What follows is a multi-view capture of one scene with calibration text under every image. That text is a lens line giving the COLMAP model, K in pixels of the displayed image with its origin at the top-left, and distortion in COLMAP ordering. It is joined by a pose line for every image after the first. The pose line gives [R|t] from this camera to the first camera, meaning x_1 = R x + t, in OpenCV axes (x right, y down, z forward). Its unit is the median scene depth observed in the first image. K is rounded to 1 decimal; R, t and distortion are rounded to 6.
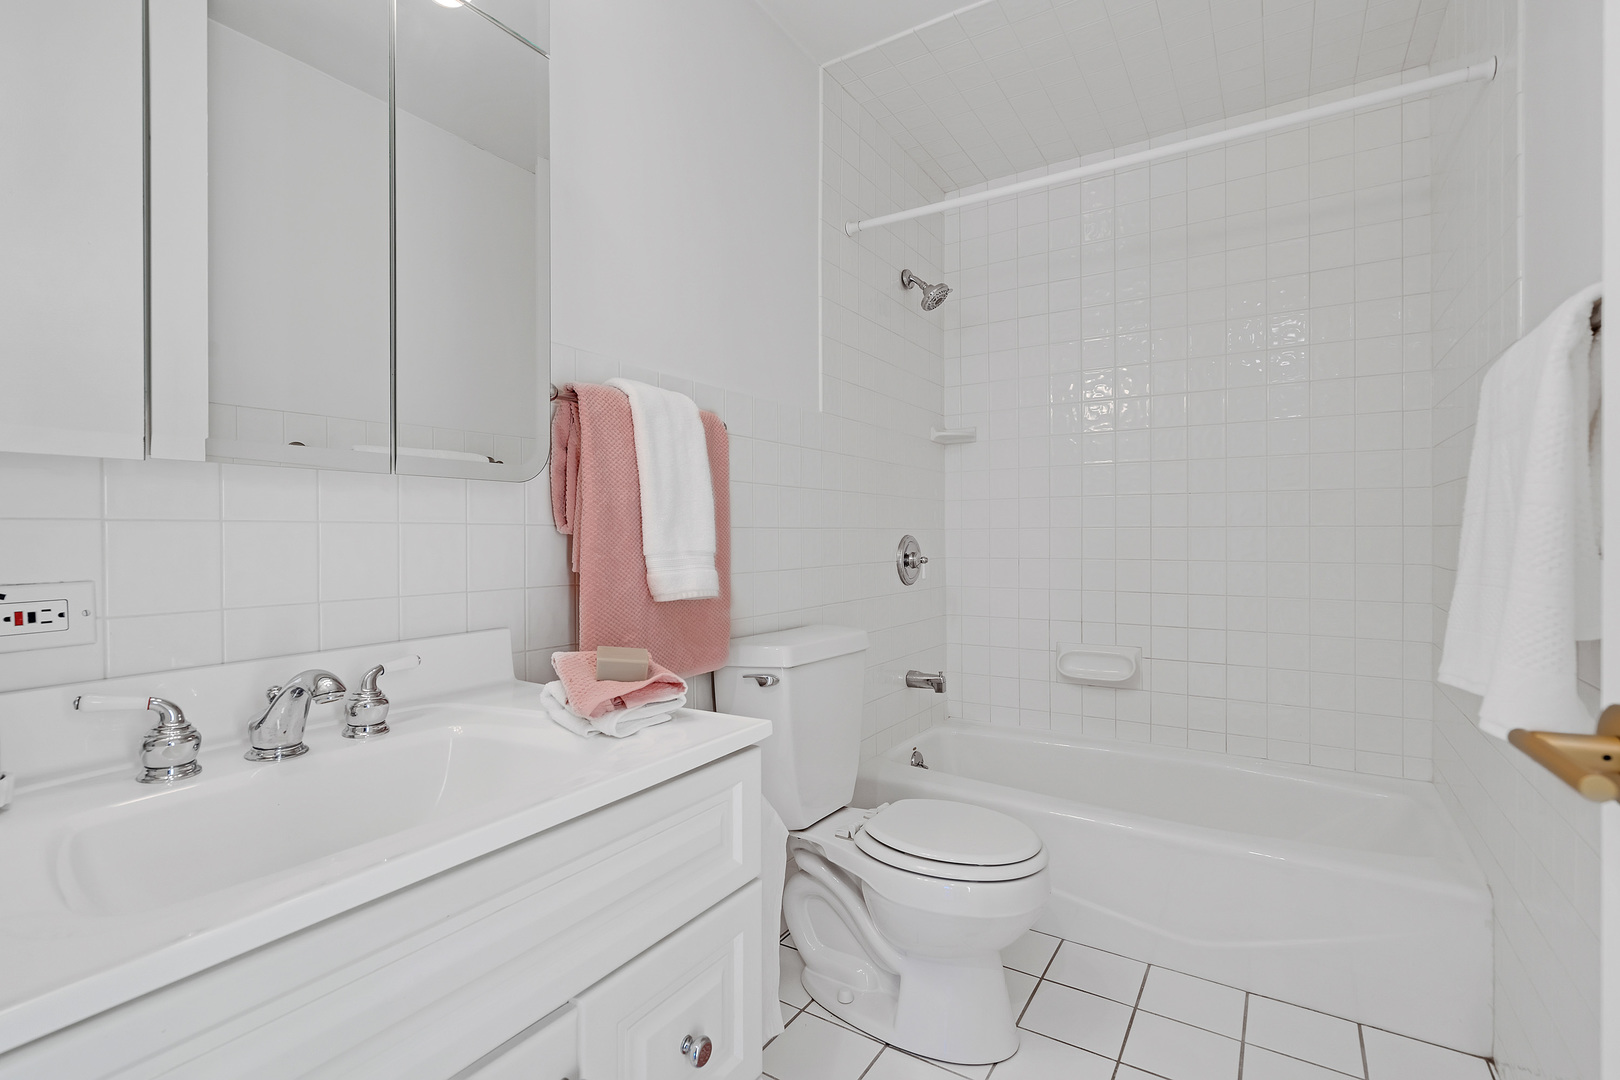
lens RADIAL K [[766.7, 0, 805.6], [0, 766.7, 537.0], [0, 0, 1]] dist [0.002407, -0.000881]
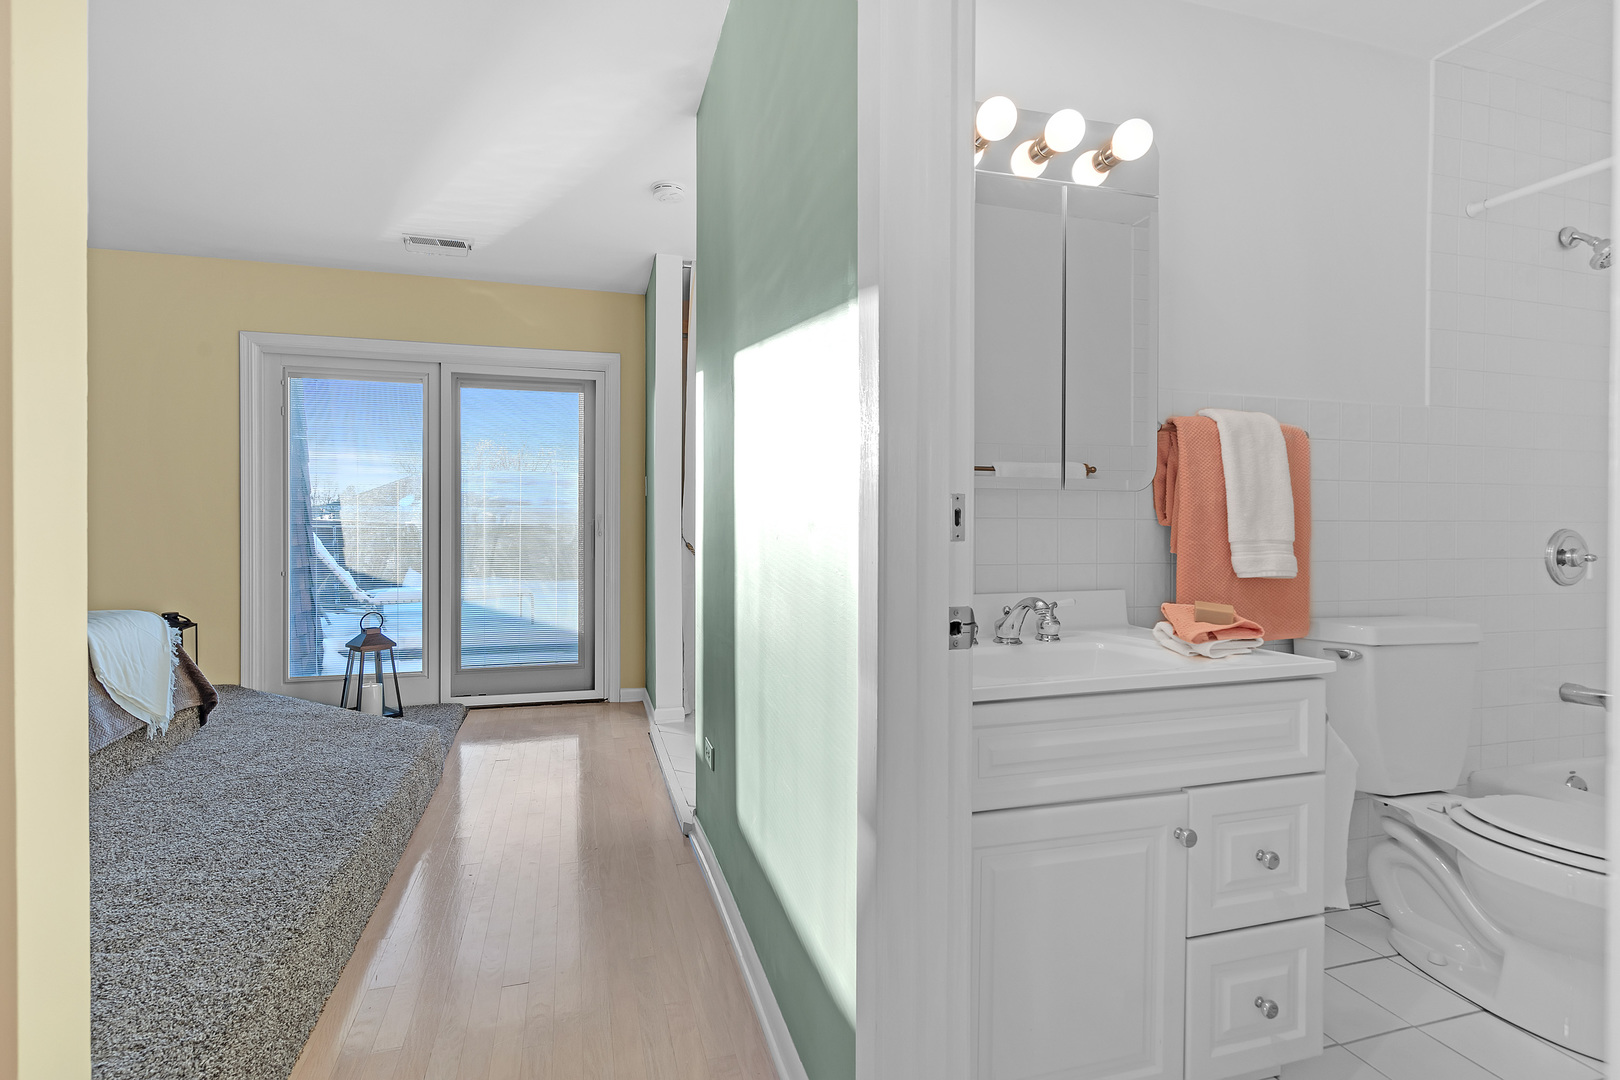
lens RADIAL K [[766.7, 0, 777.1], [0, 766.7, 527.9], [0, 0, 1]] dist [0.002407, -0.000881]
pose [[0.745290, 0.009295, -0.666676, 0.088748], [-0.008433, 0.999954, 0.004514, -0.000109], [0.666688, 0.002257, 0.745334, -0.495276]]
